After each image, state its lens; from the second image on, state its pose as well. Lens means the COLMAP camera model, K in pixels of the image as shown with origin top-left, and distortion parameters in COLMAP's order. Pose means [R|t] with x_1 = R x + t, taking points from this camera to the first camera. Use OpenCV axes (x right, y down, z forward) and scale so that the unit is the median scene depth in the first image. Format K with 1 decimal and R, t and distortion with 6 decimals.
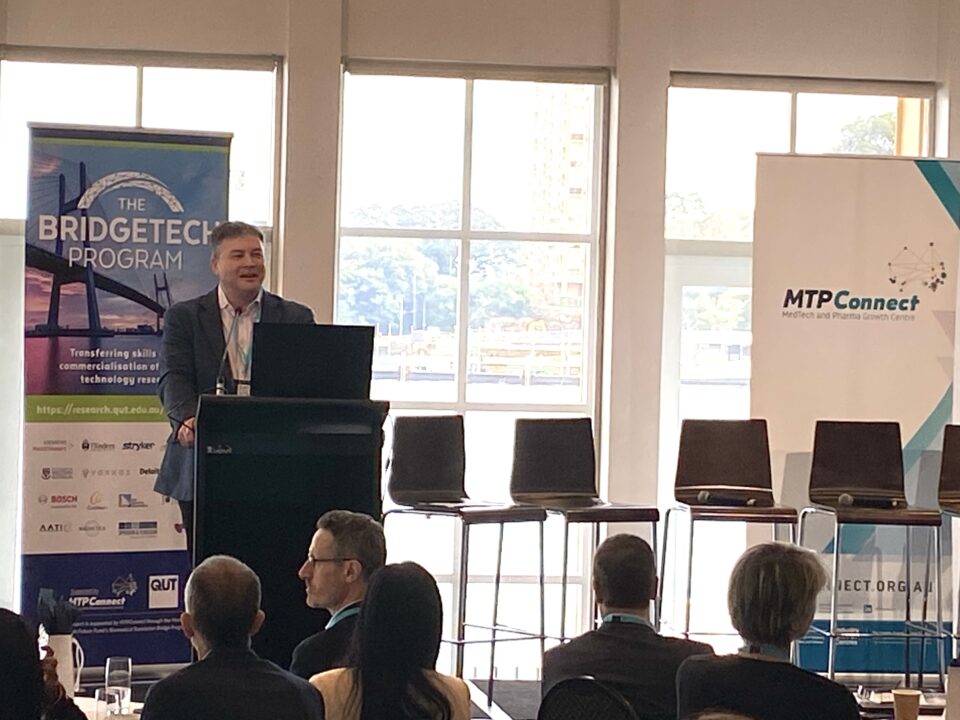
lens RADIAL K [[3040.6, 0, 486.9], [0, 3040.6, 267.1], [0, 0, 1]] dist [0.139975, 0.000000]
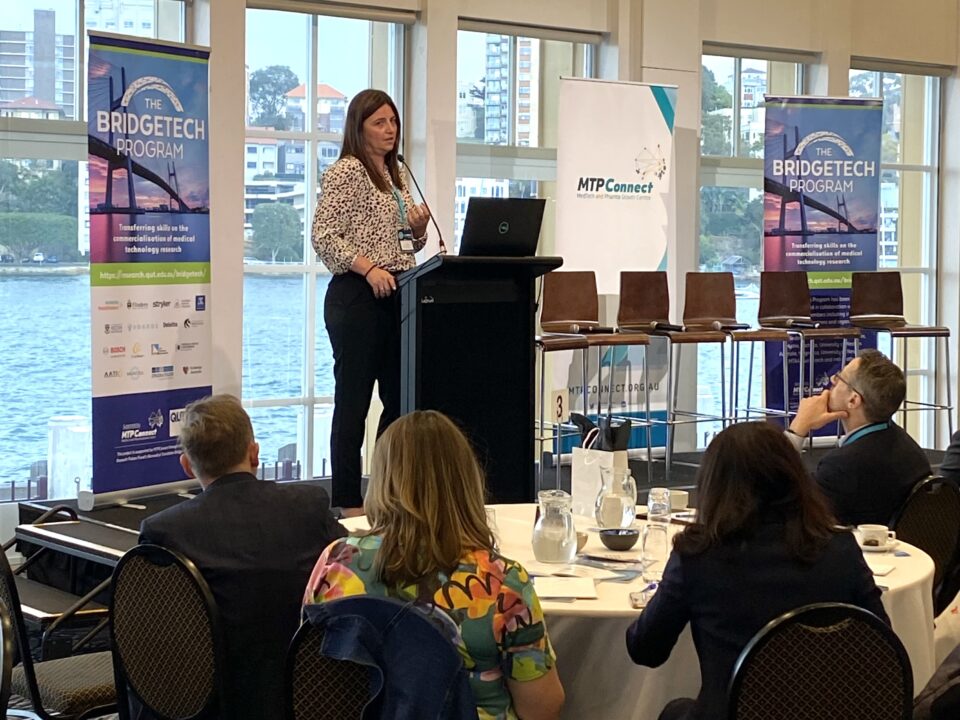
lens RADIAL K [[1932.5, 0, 489.8], [0, 1932.5, 274.0], [0, 0, 1]] dist [0.176813, 0.000000]
pose [[0.869446, -0.022463, 0.493517, -0.382537], [0.001334, 0.999069, 0.043123, 0.013551], [-0.494027, -0.036835, 0.868666, 0.264234]]
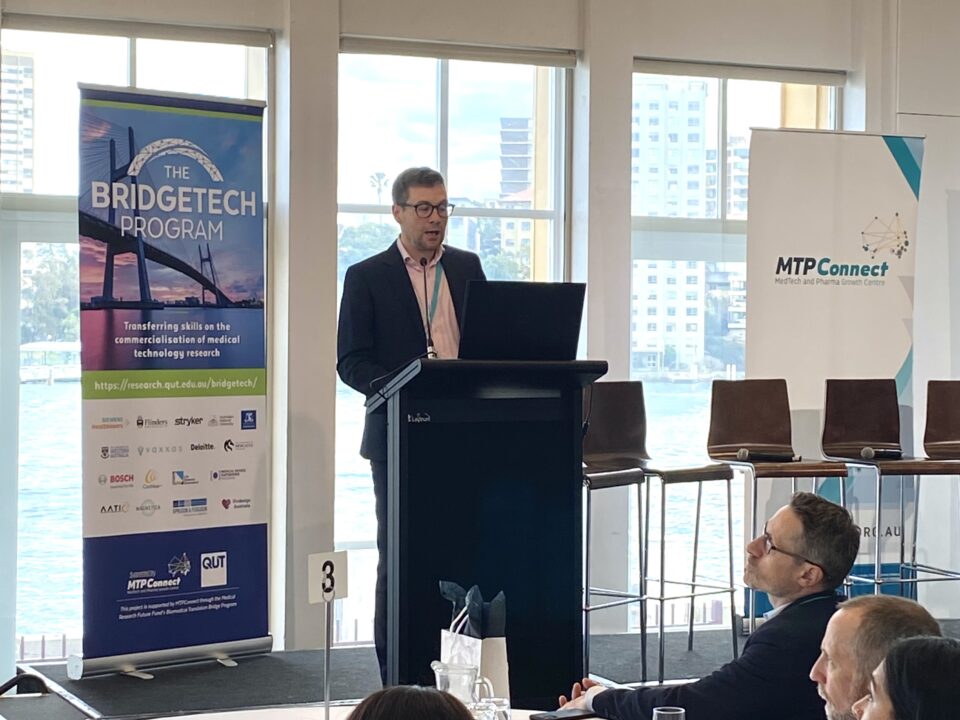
lens RADIAL K [[2177.9, 0, 509.2], [0, 2177.9, 336.6], [0, 0, 1]] dist [0.179520, 0.000000]
pose [[0.962759, -0.018111, 0.269753, -0.203871], [0.012864, 0.999692, 0.021207, 0.018196], [-0.270055, -0.016948, 0.962696, 0.301076]]
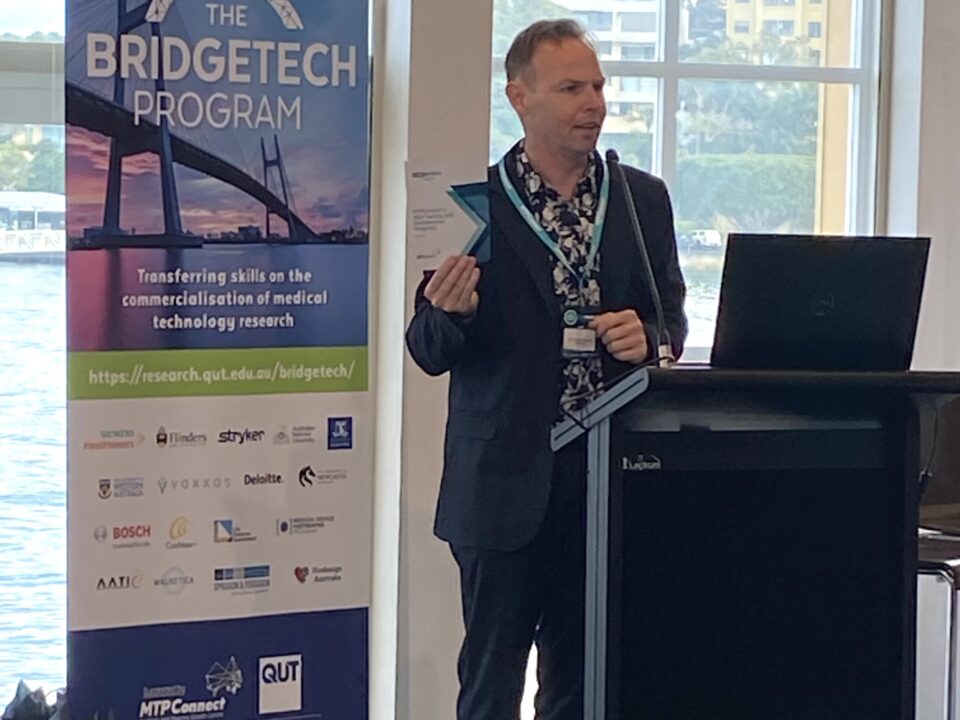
lens RADIAL K [[3814.1, 0, 462.8], [0, 3814.1, 380.0], [0, 0, 1]] dist [0.176026, 0.000000]
pose [[0.979707, -0.014007, 0.199947, -0.217894], [-0.000143, 0.997506, 0.070580, -0.002966], [-0.200437, -0.069177, 0.977261, 0.285991]]
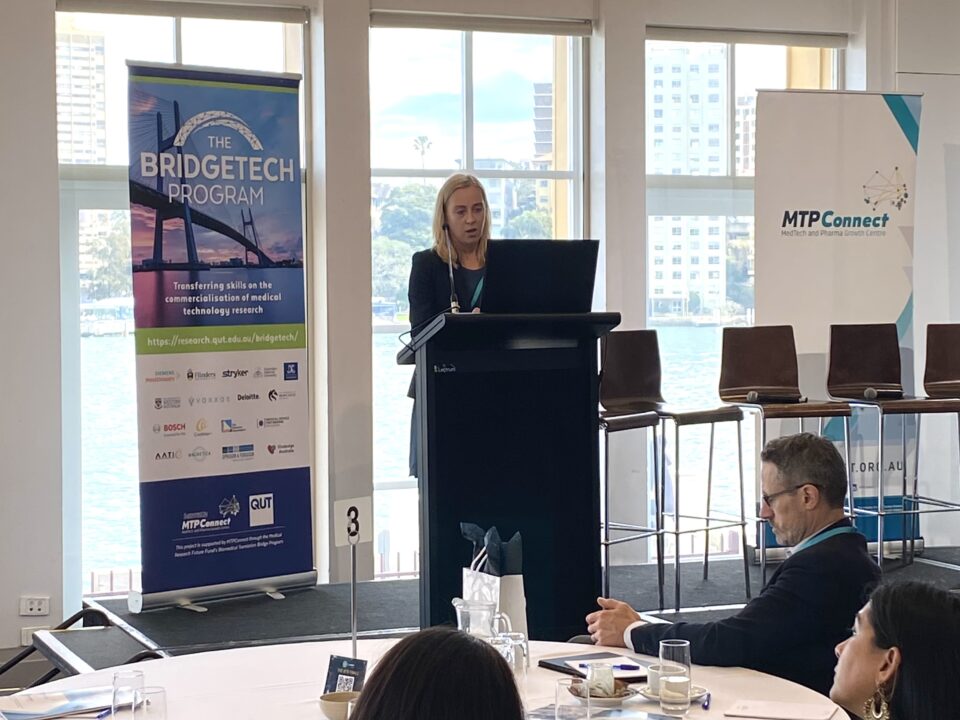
lens RADIAL K [[2010.2, 0, 481.6], [0, 2010.2, 338.1], [0, 0, 1]] dist [0.176493, 0.000000]
pose [[0.970328, -0.039928, 0.238473, -0.197262], [0.029781, 0.998497, 0.046005, 0.017112], [-0.239952, -0.037538, 0.970059, 0.307164]]
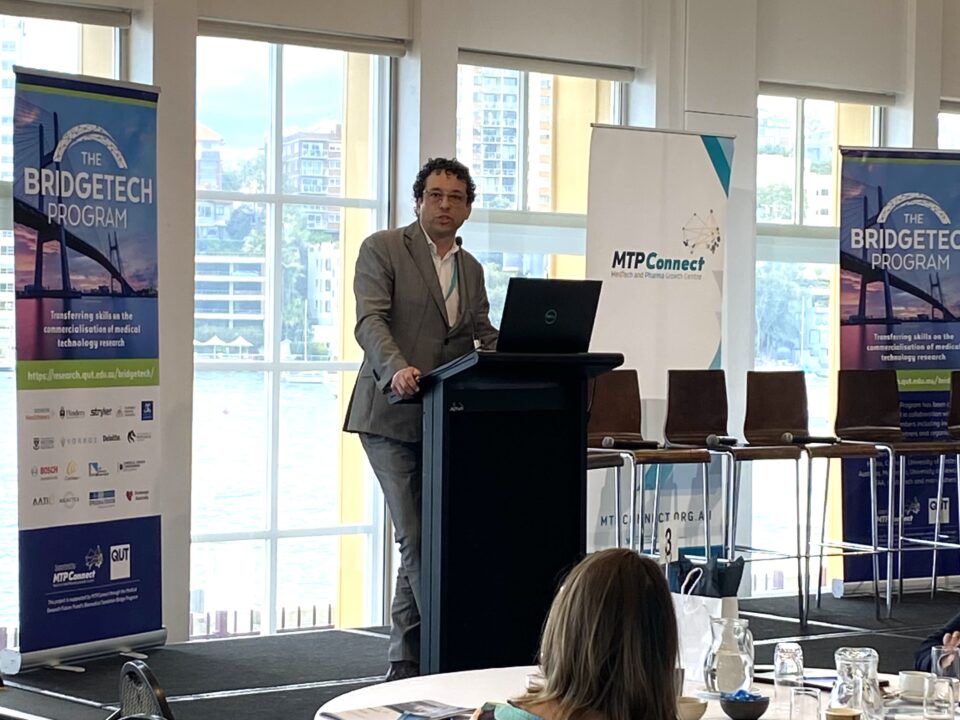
lens RADIAL K [[2501.3, 0, 477.0], [0, 2501.3, 361.6], [0, 0, 1]] dist [0.190493, 0.000000]
pose [[0.855452, -0.020871, 0.517462, -0.421989], [-0.000016, 0.999187, 0.040326, 0.010977], [-0.517882, -0.034505, 0.854756, 0.264545]]
